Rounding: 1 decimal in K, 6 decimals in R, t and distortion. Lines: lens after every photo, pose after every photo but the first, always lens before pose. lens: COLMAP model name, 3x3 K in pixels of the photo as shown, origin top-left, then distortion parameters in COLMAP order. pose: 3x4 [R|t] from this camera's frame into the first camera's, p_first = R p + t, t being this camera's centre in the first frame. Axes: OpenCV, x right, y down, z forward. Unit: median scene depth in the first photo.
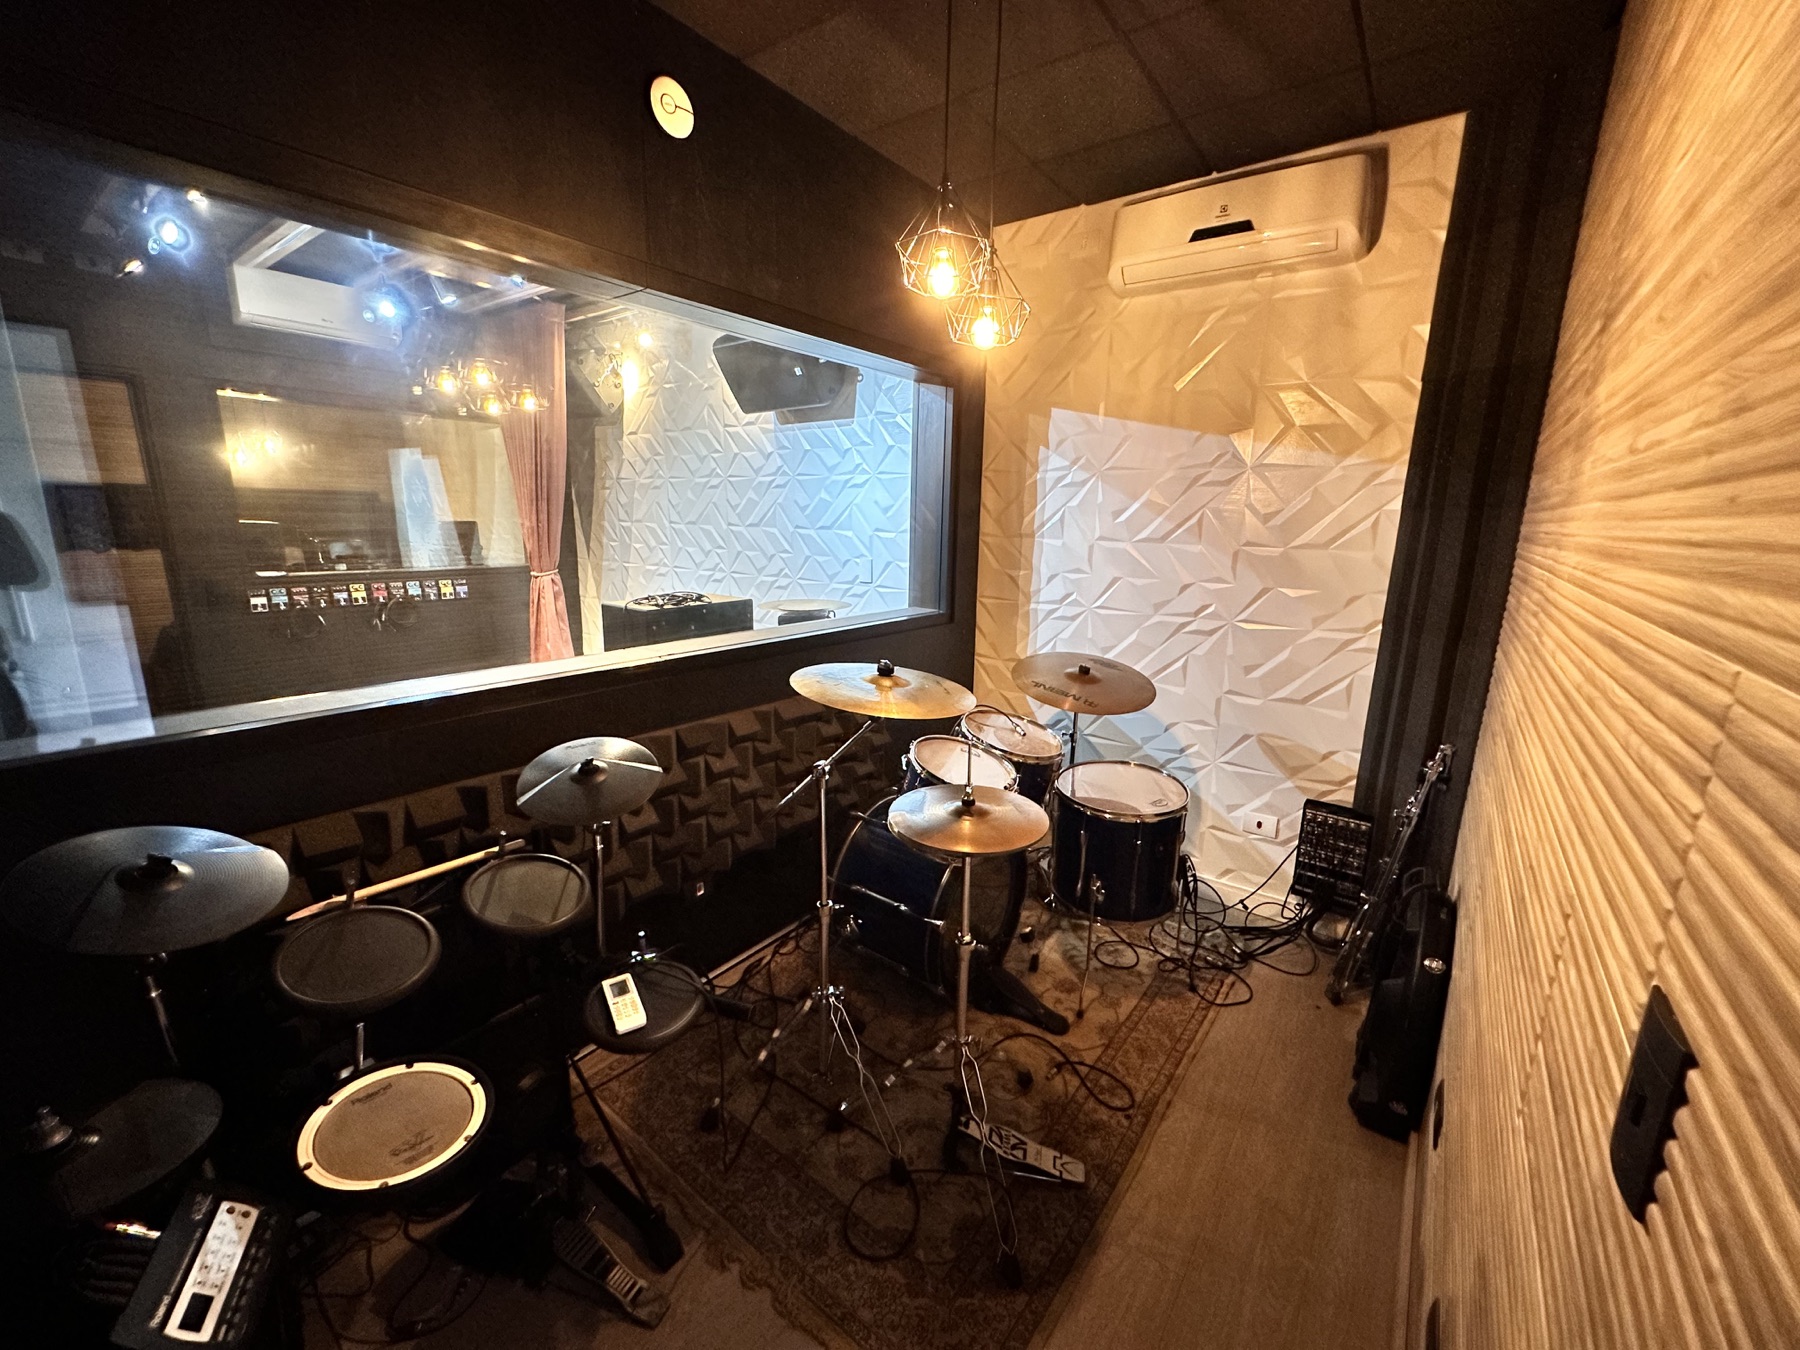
lens RADIAL K [[717.4, 0, 901.4], [0, 717.4, 672.7], [0, 0, 1]] dist [-0.000717, -0.000067]
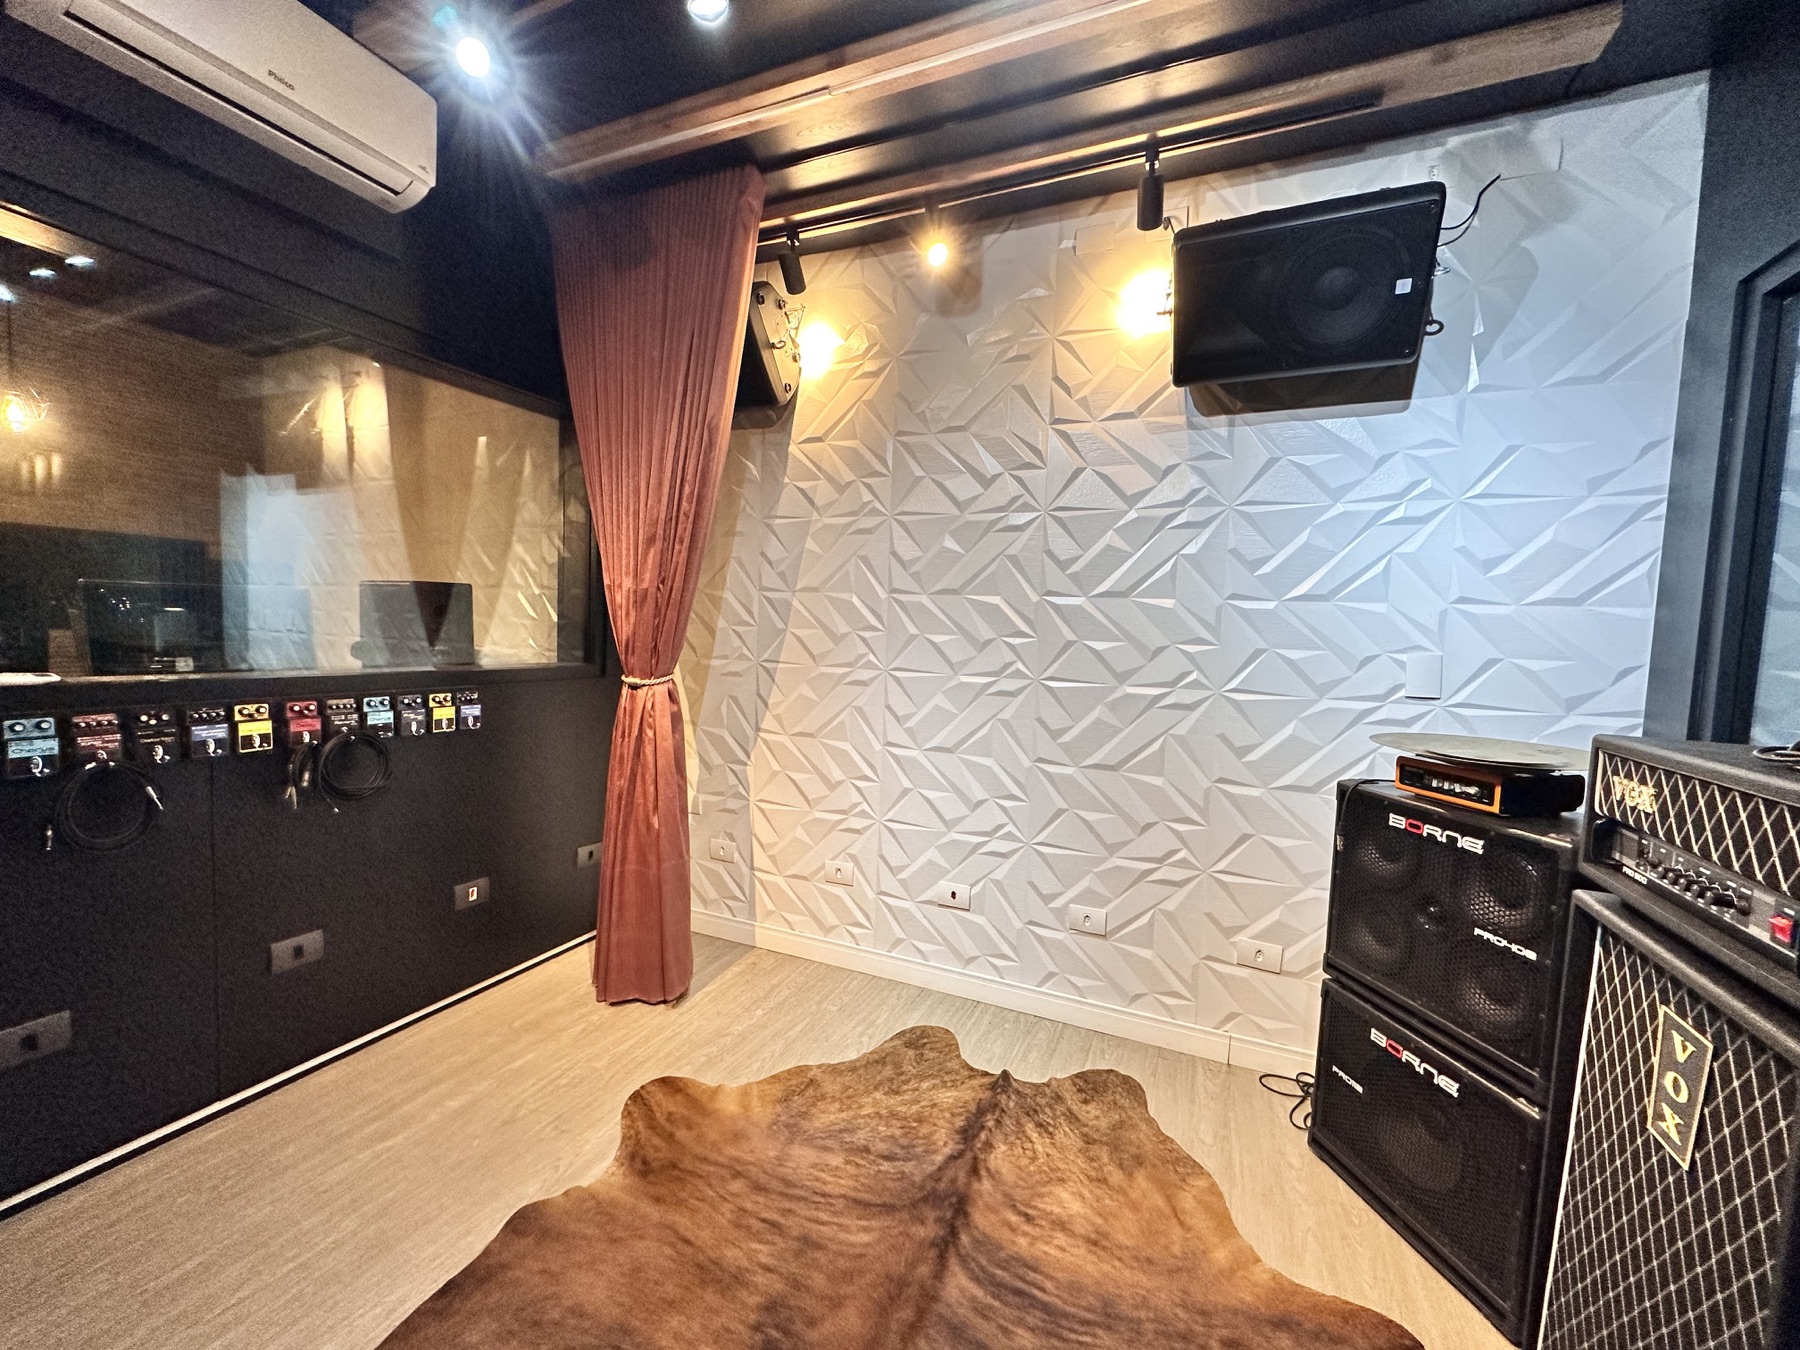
lens RADIAL K [[717.4, 0, 902.7], [0, 717.4, 678.8], [0, 0, 1]] dist [-0.000717, -0.000067]
pose [[0.970532, 0.002620, 0.240958, -0.466108], [0.032848, 0.989169, -0.143059, -0.062241], [-0.238723, 0.146758, 0.959934, 0.481653]]
